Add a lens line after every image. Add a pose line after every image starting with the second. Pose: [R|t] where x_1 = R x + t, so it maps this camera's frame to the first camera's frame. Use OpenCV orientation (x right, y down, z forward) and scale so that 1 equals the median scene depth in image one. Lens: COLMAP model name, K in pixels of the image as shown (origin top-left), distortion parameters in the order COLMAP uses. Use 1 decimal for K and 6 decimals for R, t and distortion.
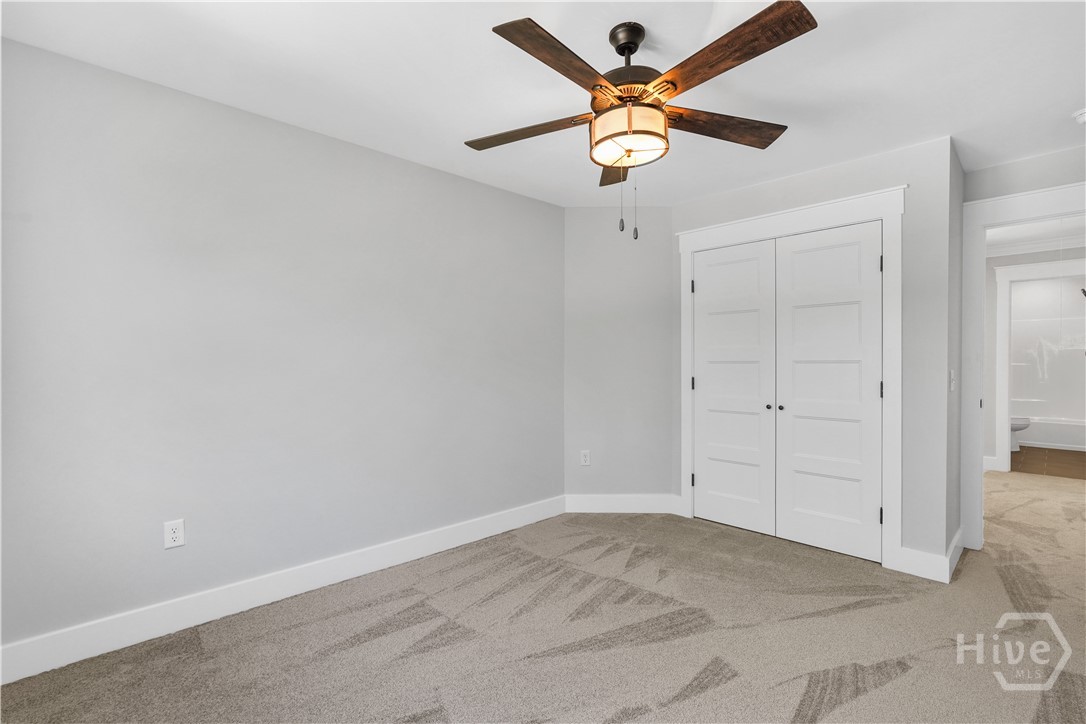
lens RADIAL K [[497.8, 0, 538.5], [0, 497.8, 361.5], [0, 0, 1]] dist [-0.004729, -0.001252]
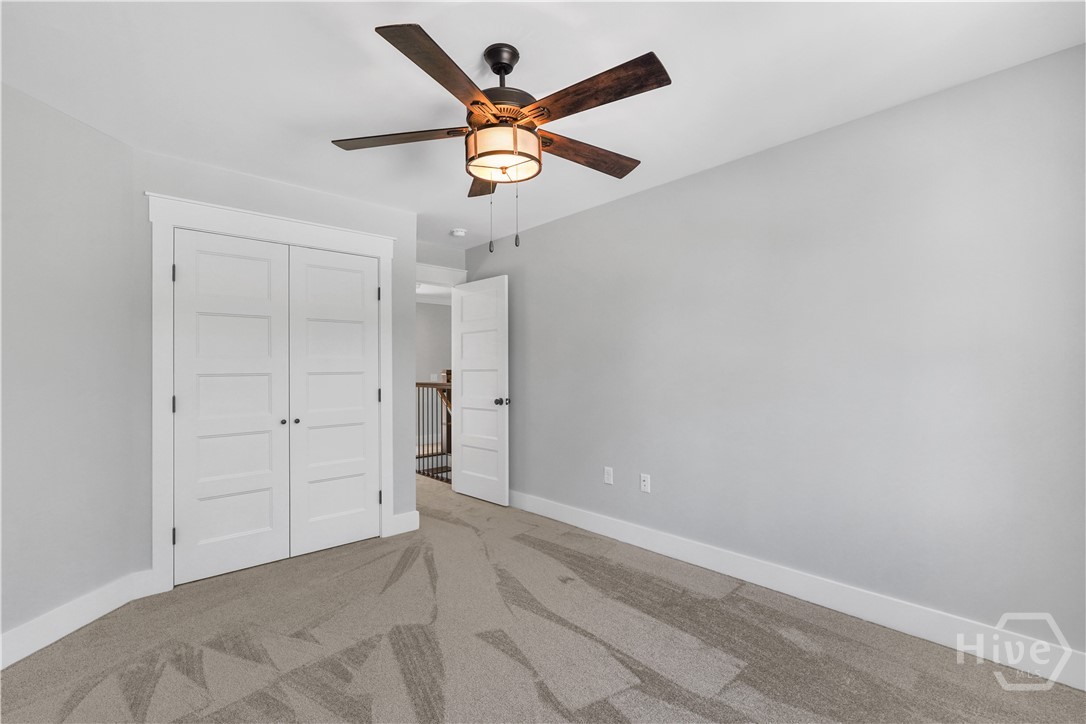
lens RADIAL K [[497.8, 0, 532.3], [0, 497.8, 364.0], [0, 0, 1]] dist [-0.004729, -0.001252]
pose [[0.008643, 0.010665, 0.999906, -0.534157], [0.008202, 0.999909, -0.010736, -0.004432], [-0.999929, 0.008294, 0.008554, 0.590444]]
